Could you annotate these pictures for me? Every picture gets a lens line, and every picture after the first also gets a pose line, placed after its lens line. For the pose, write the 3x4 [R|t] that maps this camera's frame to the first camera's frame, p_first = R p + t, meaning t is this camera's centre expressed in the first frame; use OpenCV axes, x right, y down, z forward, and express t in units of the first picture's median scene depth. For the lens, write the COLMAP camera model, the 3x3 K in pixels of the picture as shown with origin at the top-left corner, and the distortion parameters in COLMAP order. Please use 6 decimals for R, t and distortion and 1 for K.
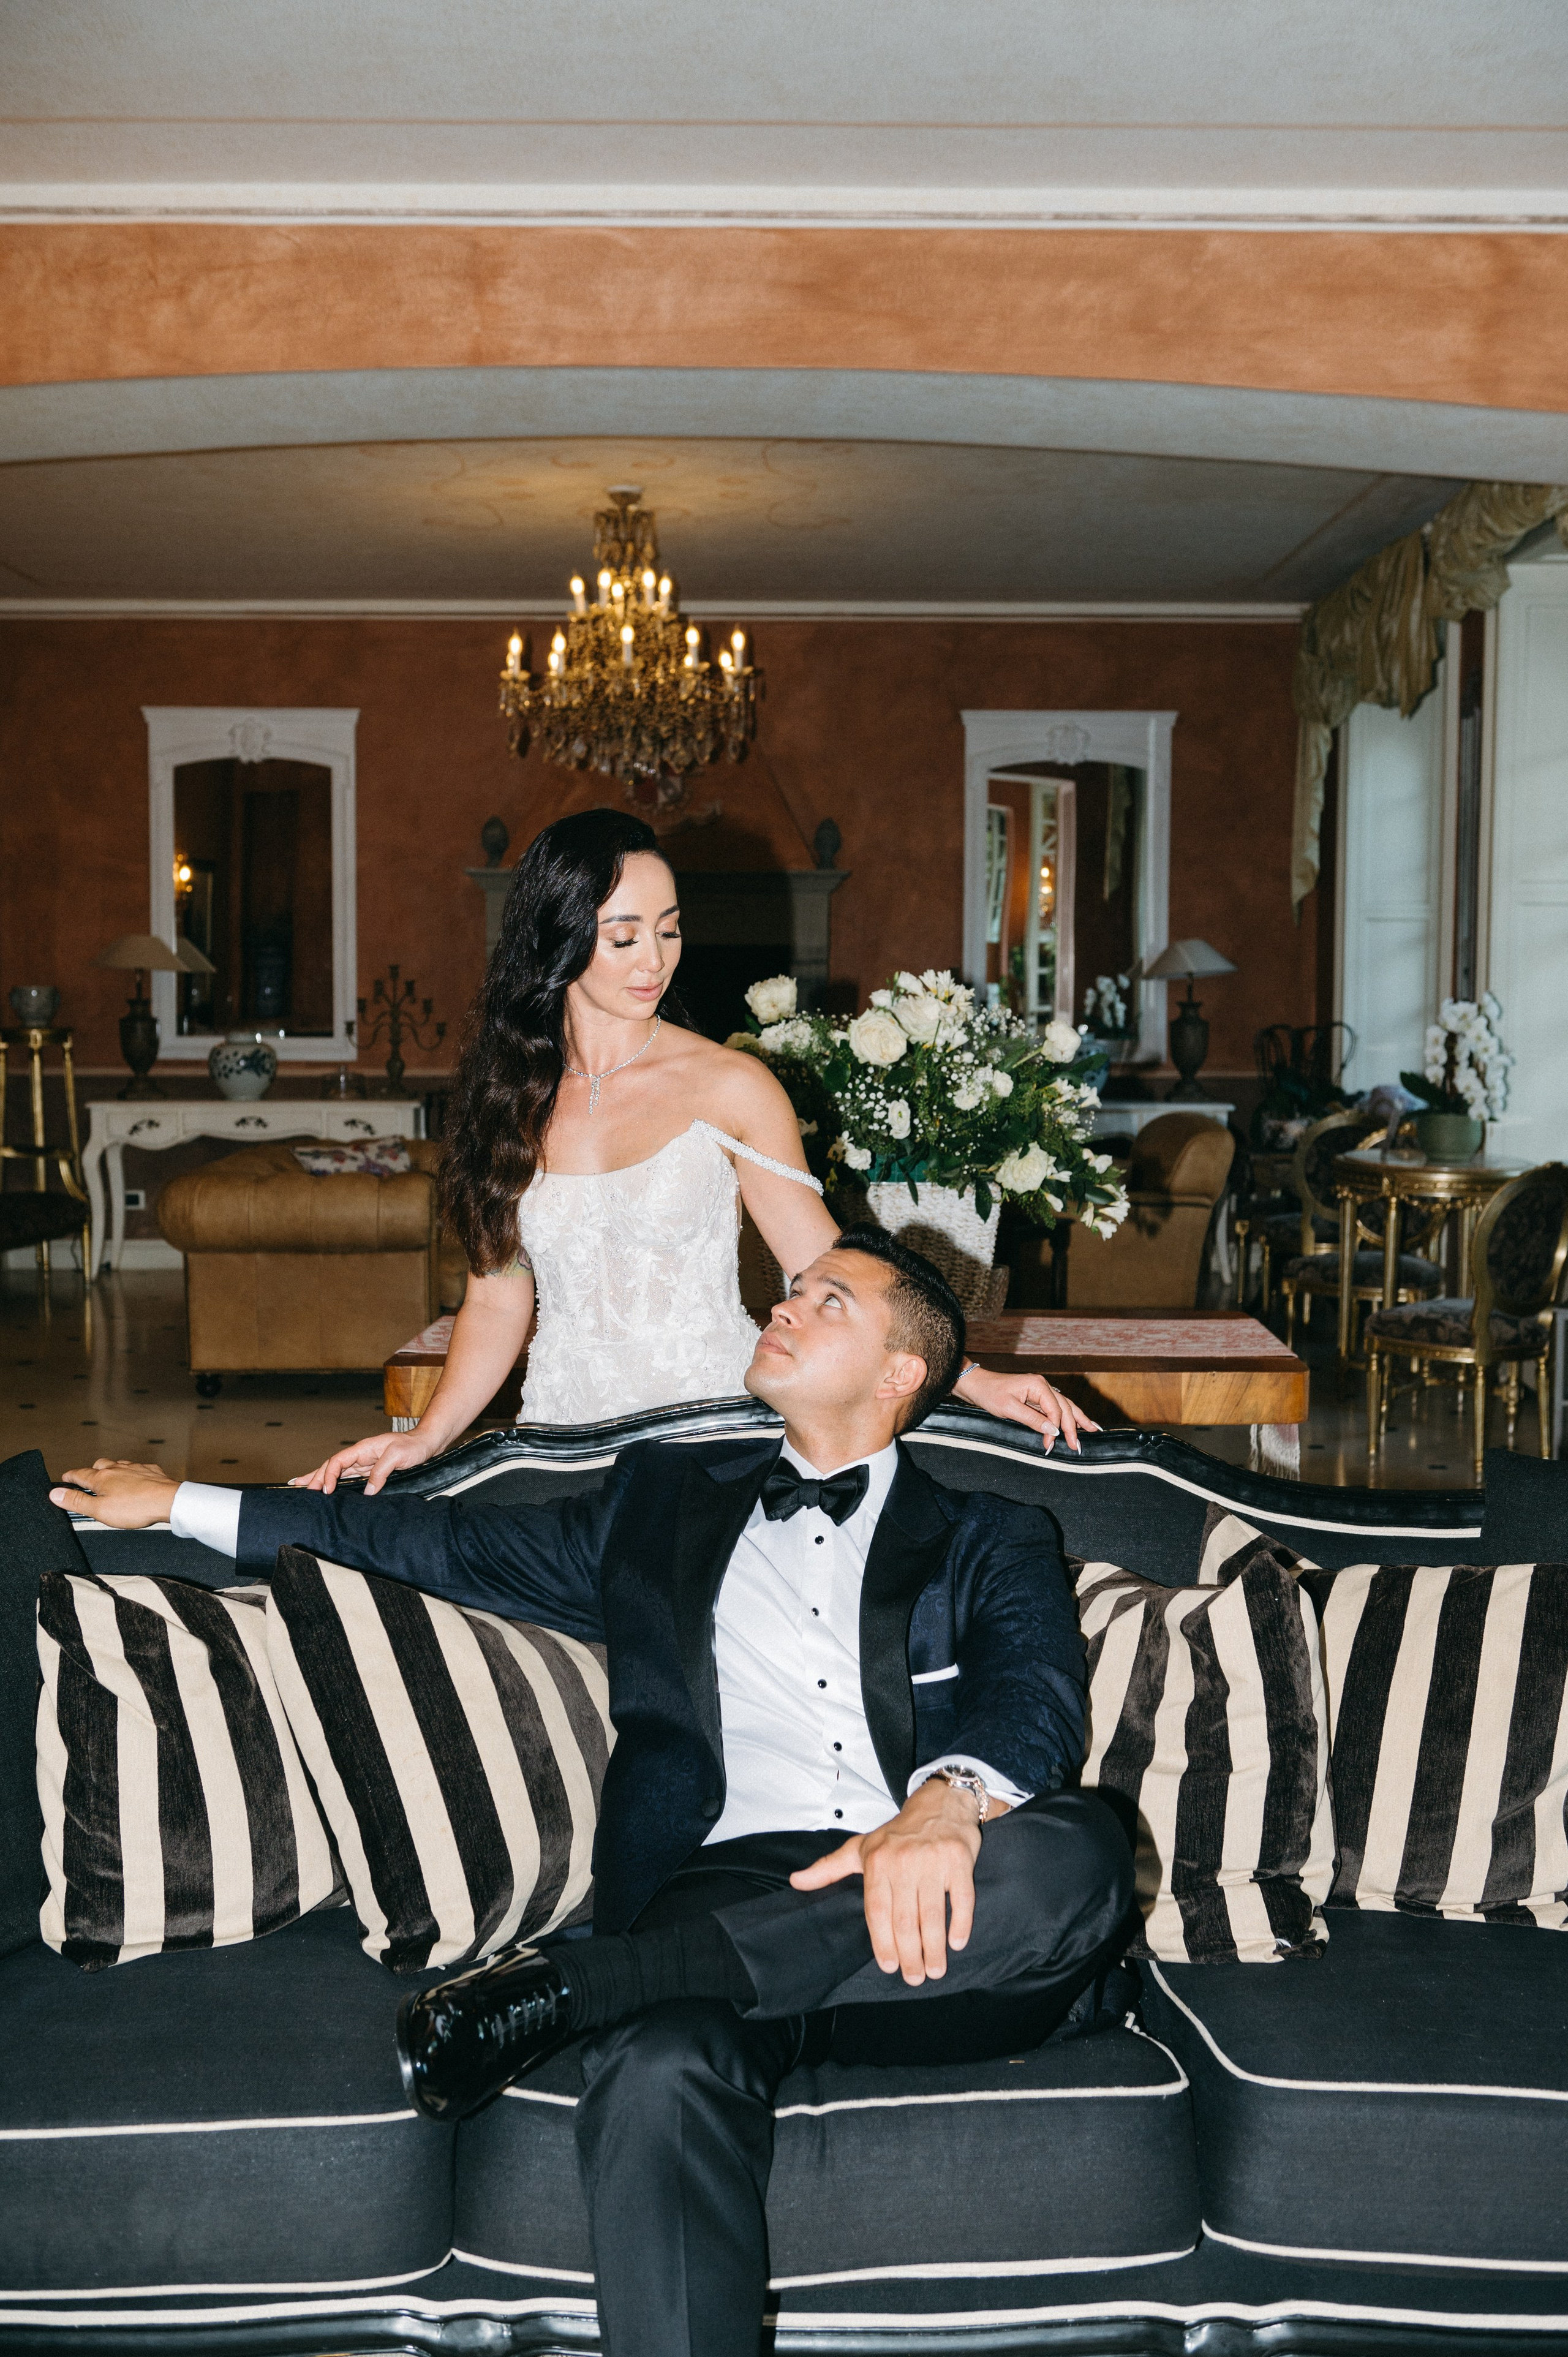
lens RADIAL K [[2432.0, 0, 784.0], [0, 2432.0, 1178.5], [0, 0, 1]] dist [-0.008605, -0.006803]
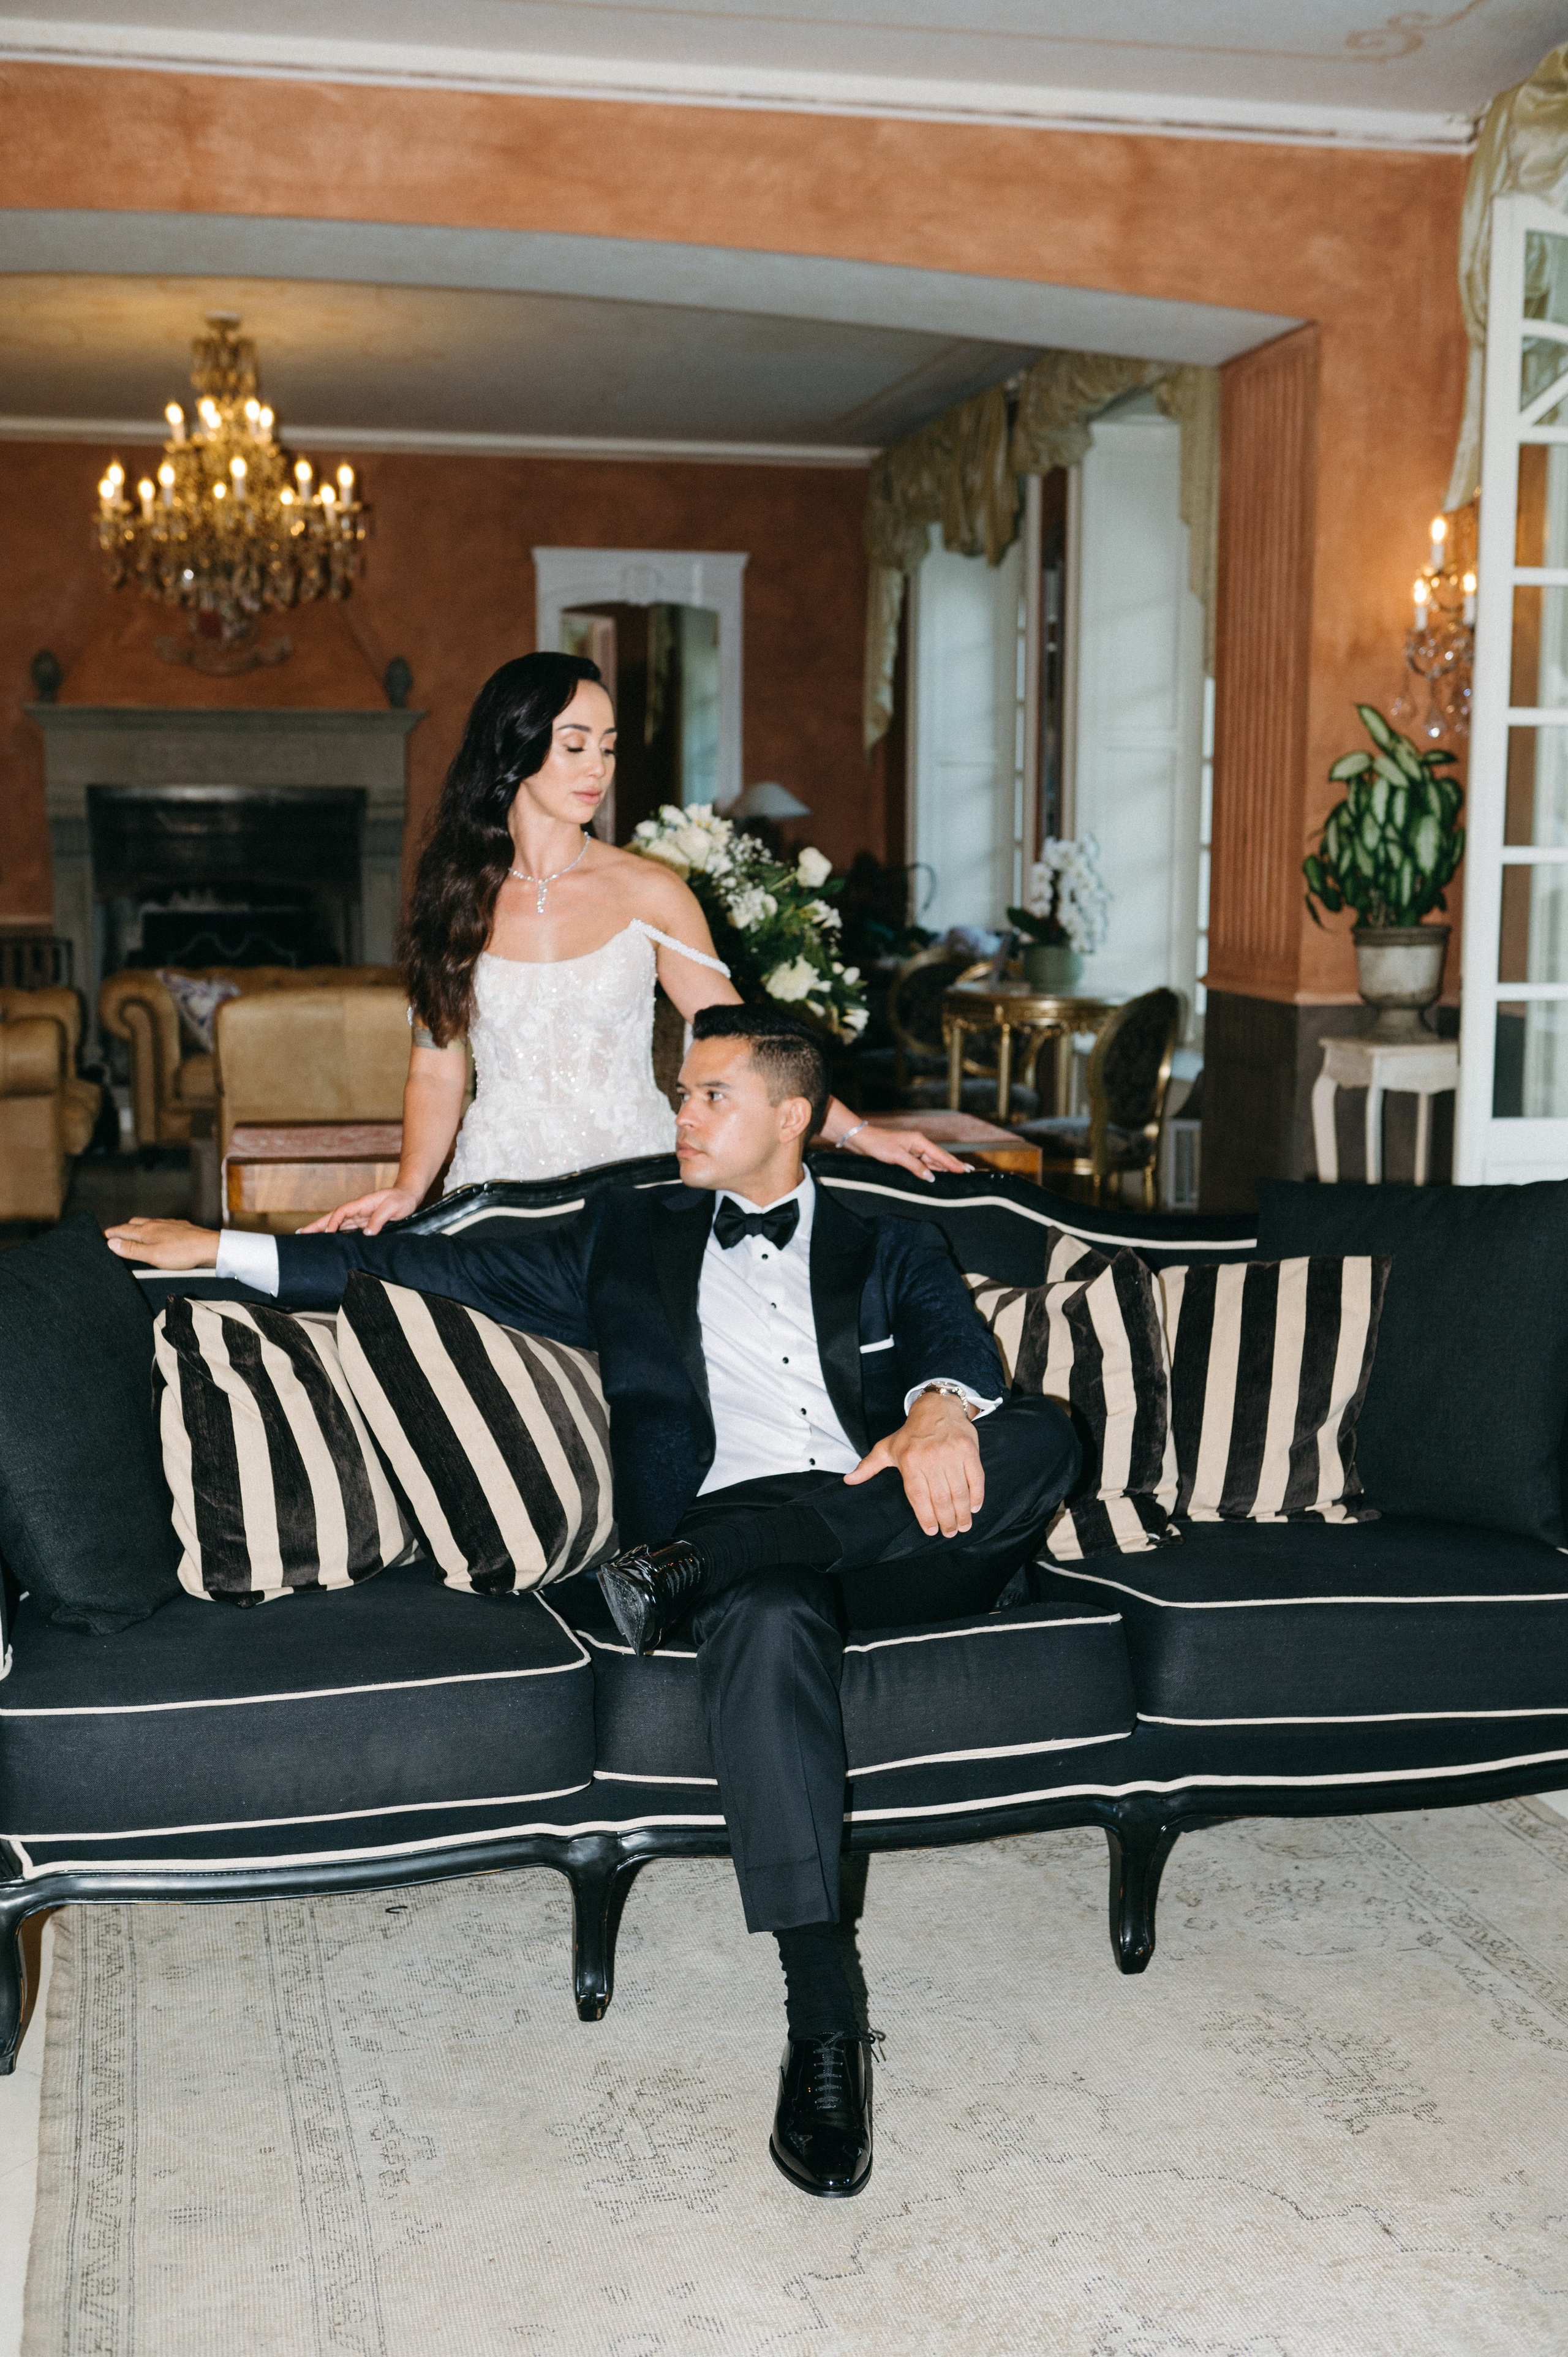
lens RADIAL K [[2646.0, 0, 764.2], [0, 2646.0, 1172.8], [0, 0, 1]] dist [-0.010625, 0.017212]
pose [[0.977901, -0.025971, 0.207449, -0.130630], [0.016183, 0.998680, 0.048744, 0.019427], [-0.208441, -0.044310, 0.977031, -0.155853]]
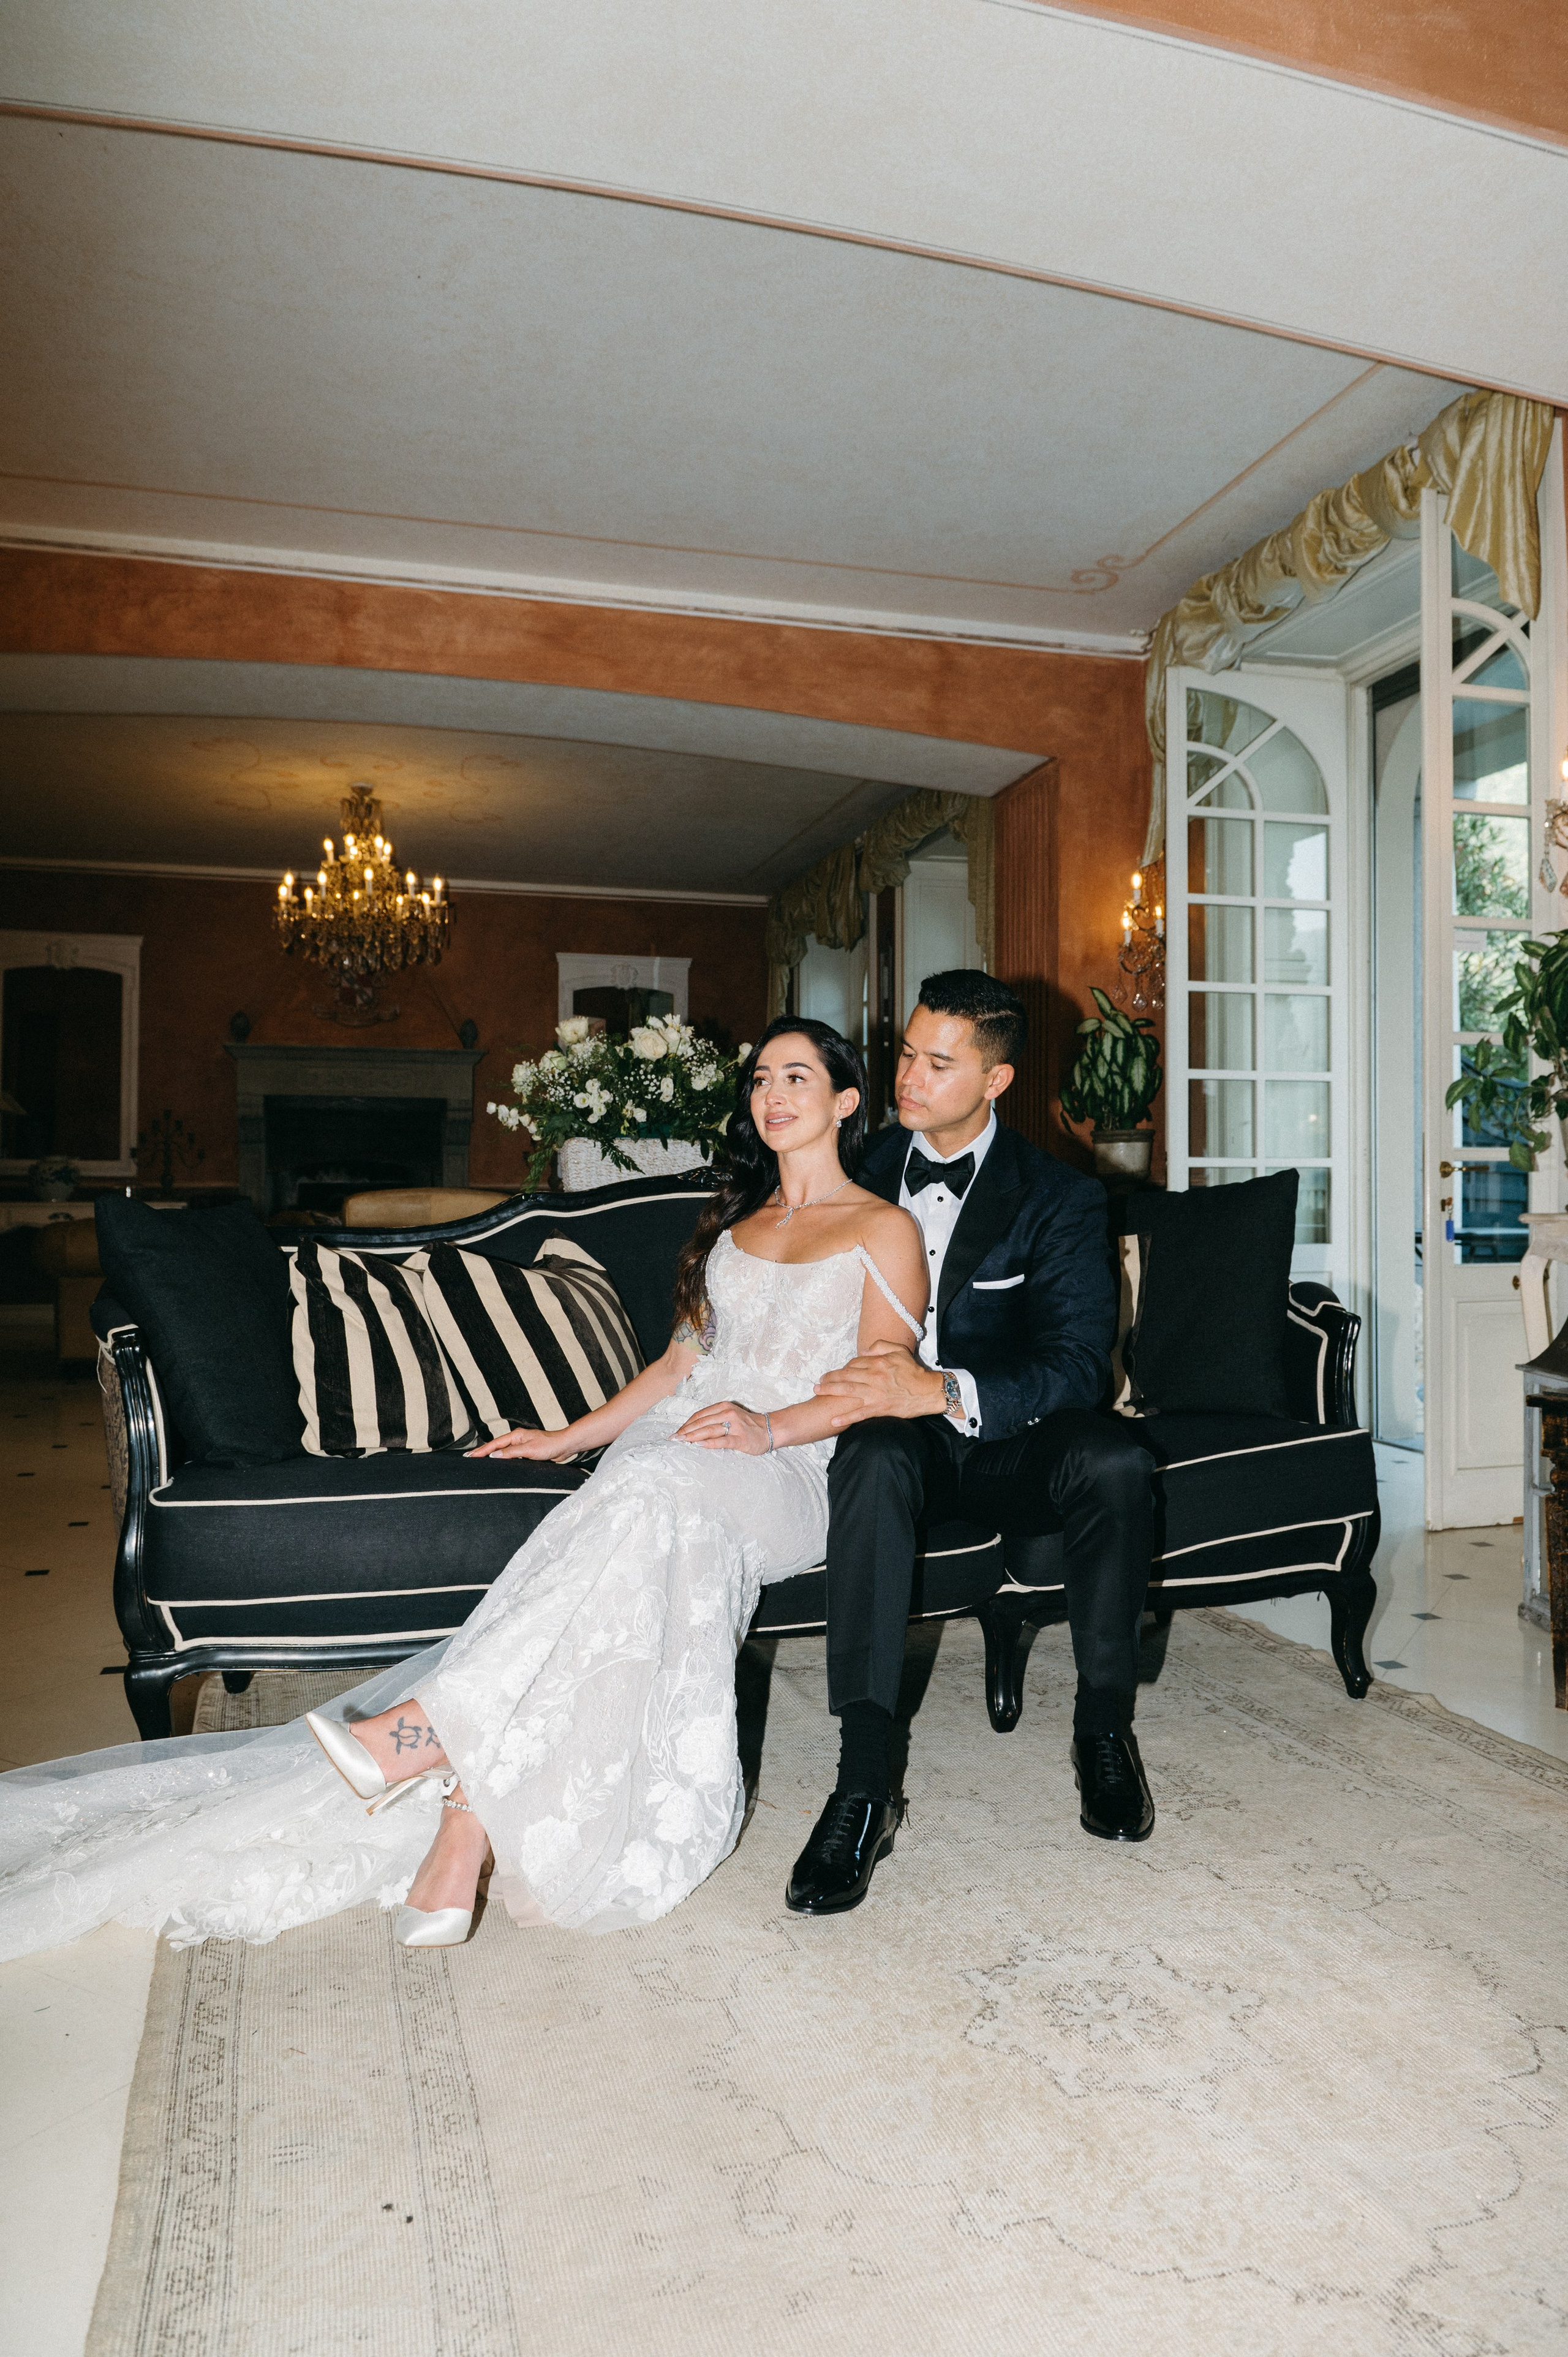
lens RADIAL K [[1651.3, 0, 795.8], [0, 1651.3, 1169.5], [0, 0, 1]] dist [-0.011048, -0.004052]
pose [[0.963081, 0.003339, 0.269192, -0.129141], [0.023837, 0.994938, -0.097621, 0.107366], [-0.268155, 0.100434, 0.958126, -0.083259]]
